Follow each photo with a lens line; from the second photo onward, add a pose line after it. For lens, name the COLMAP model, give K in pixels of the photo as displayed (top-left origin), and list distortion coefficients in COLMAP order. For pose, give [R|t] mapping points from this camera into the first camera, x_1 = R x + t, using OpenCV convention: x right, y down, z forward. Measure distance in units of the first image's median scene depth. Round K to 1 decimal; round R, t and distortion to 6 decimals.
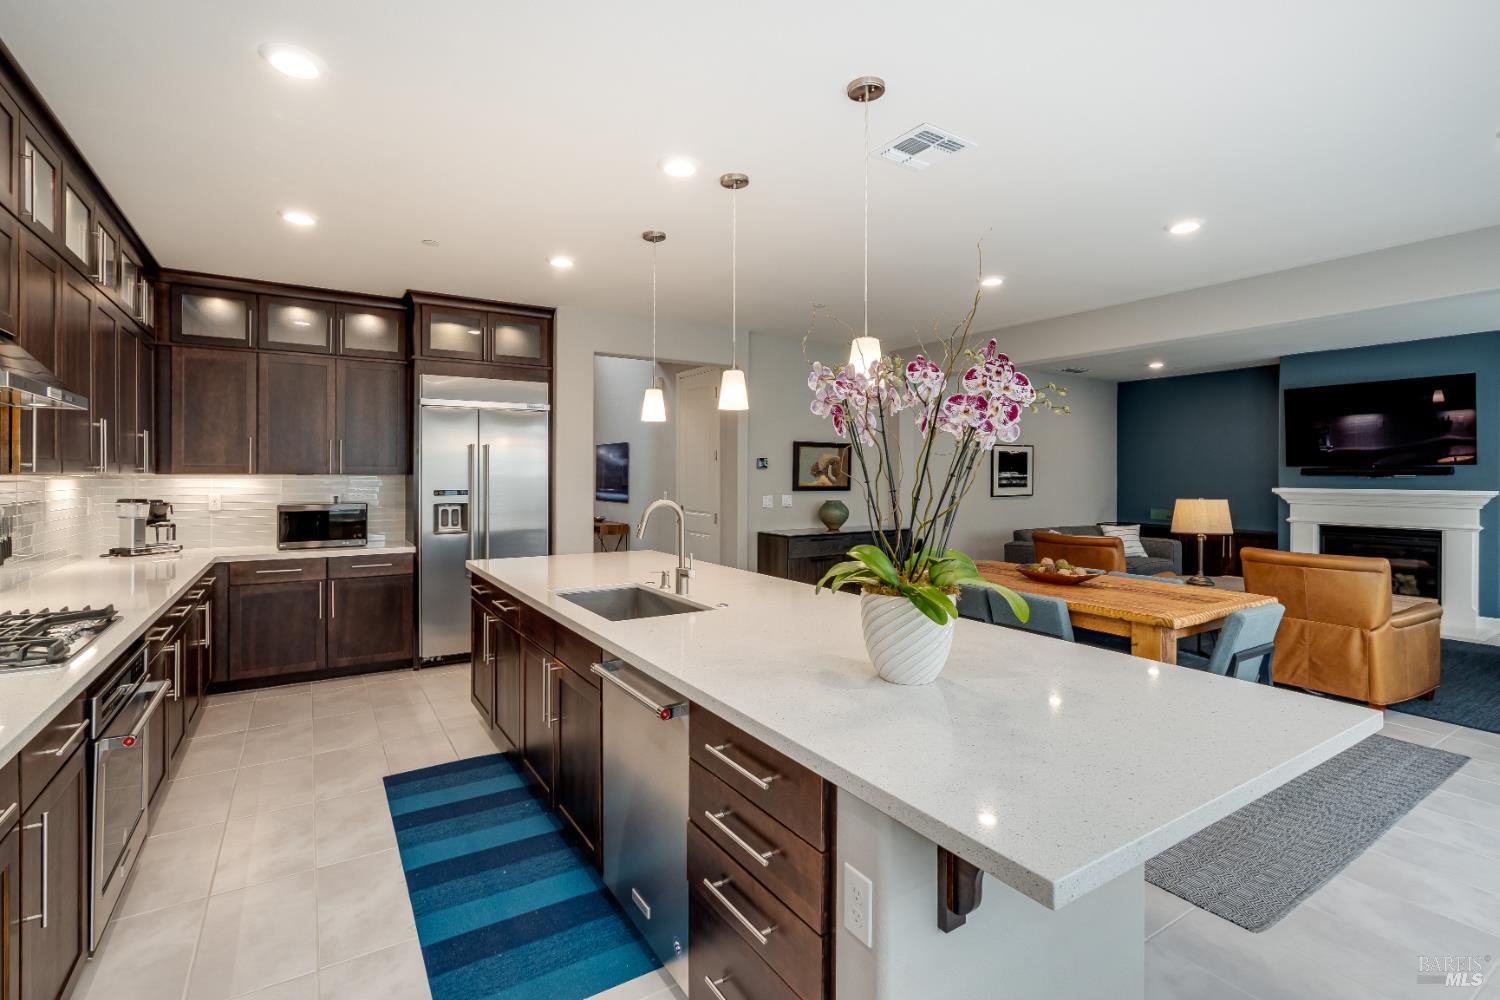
lens RADIAL K [[692.5, 0, 748.3], [0, 692.5, 492.6], [0, 0, 1]] dist [-0.003395, 0.001240]
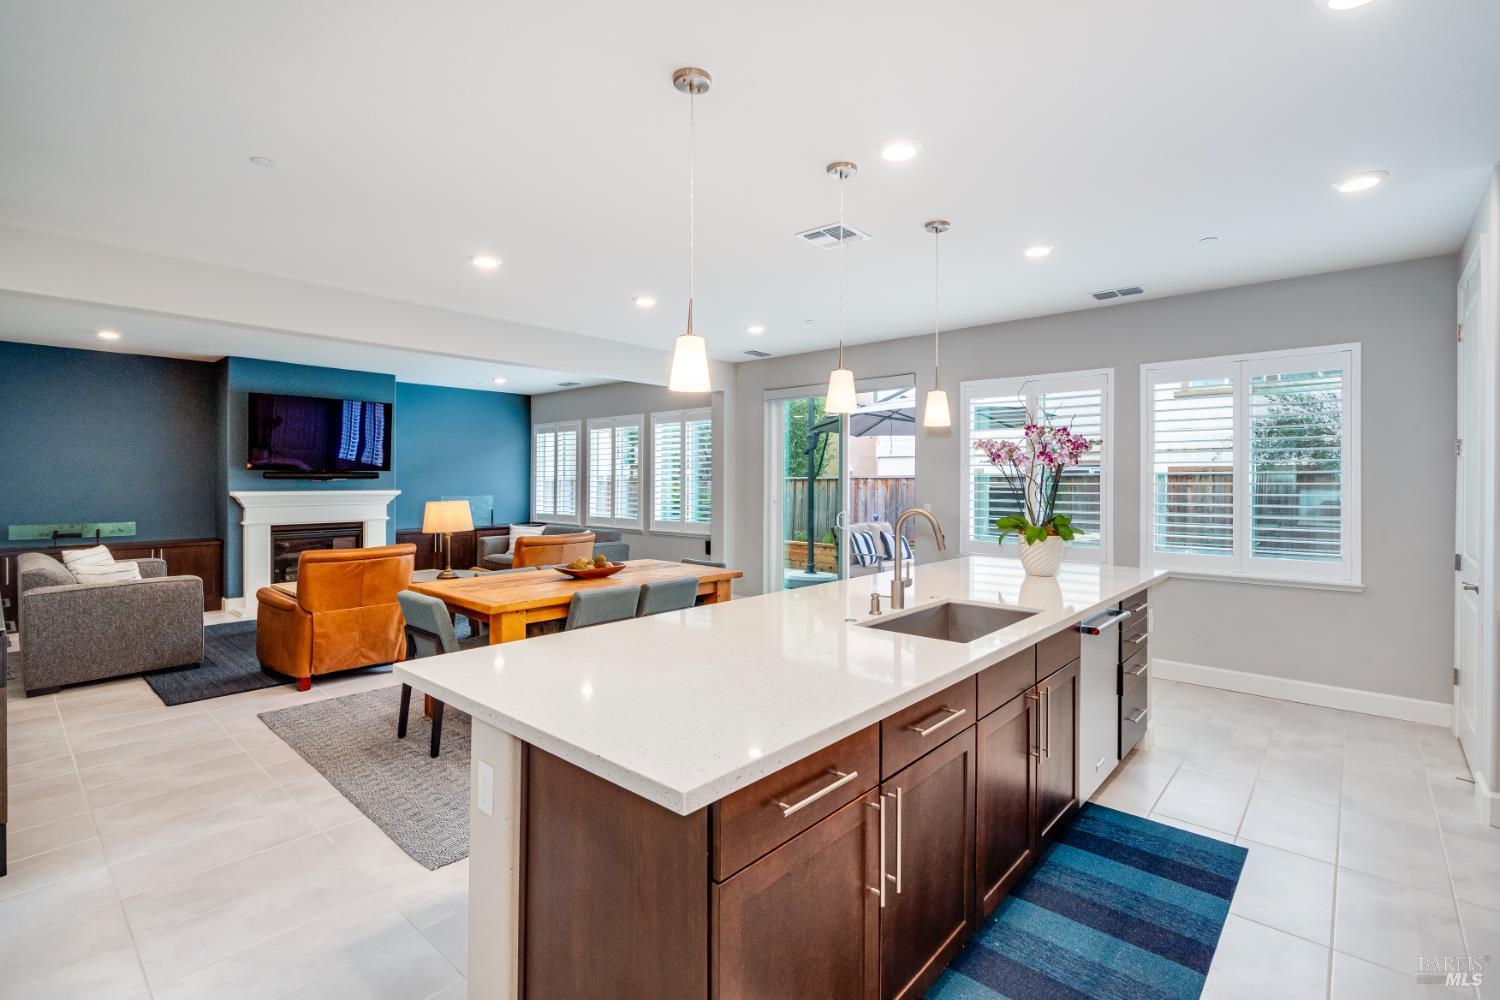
lens RADIAL K [[692.5, 0, 766.7], [0, 692.5, 471.8], [0, 0, 1]] dist [-0.003395, 0.001240]
pose [[-0.305479, 0.008782, 0.952158, -0.390157], [0.021698, 0.999762, -0.002260, -0.016684], [-0.951951, 0.019969, -0.305597, 0.605920]]
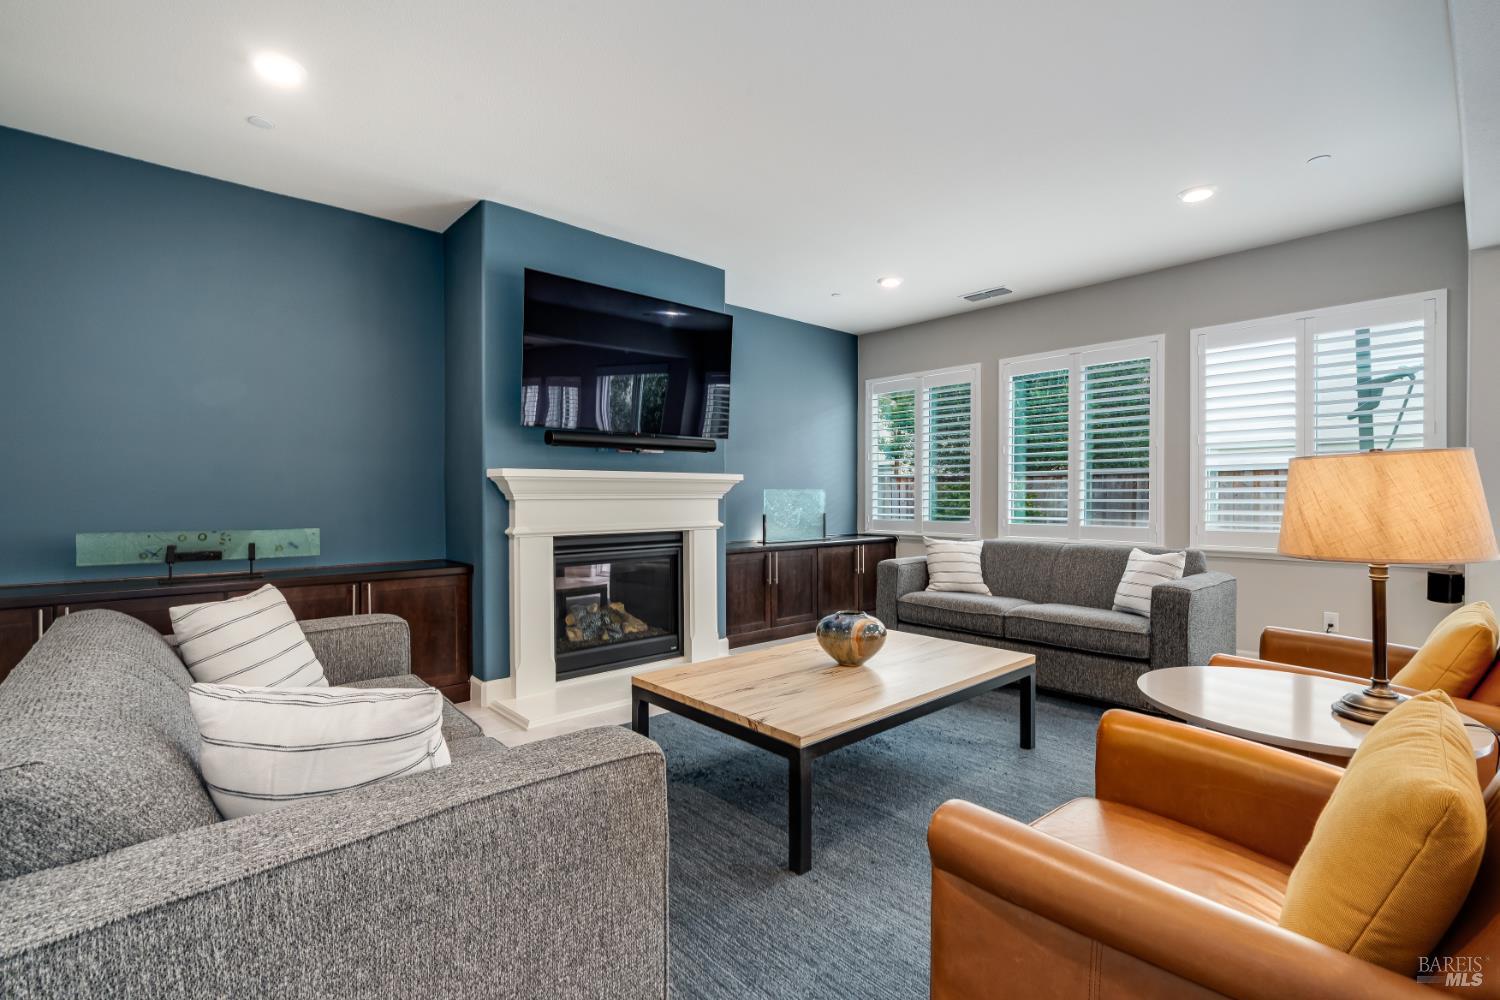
lens RADIAL K [[692.5, 0, 766.1], [0, 692.5, 496.5], [0, 0, 1]] dist [-0.003395, 0.001240]
pose [[-0.195092, -0.003930, 0.980777, 0.269116], [0.025526, 0.999633, 0.009083, 0.013595], [-0.980453, 0.026807, -0.194920, 0.941200]]
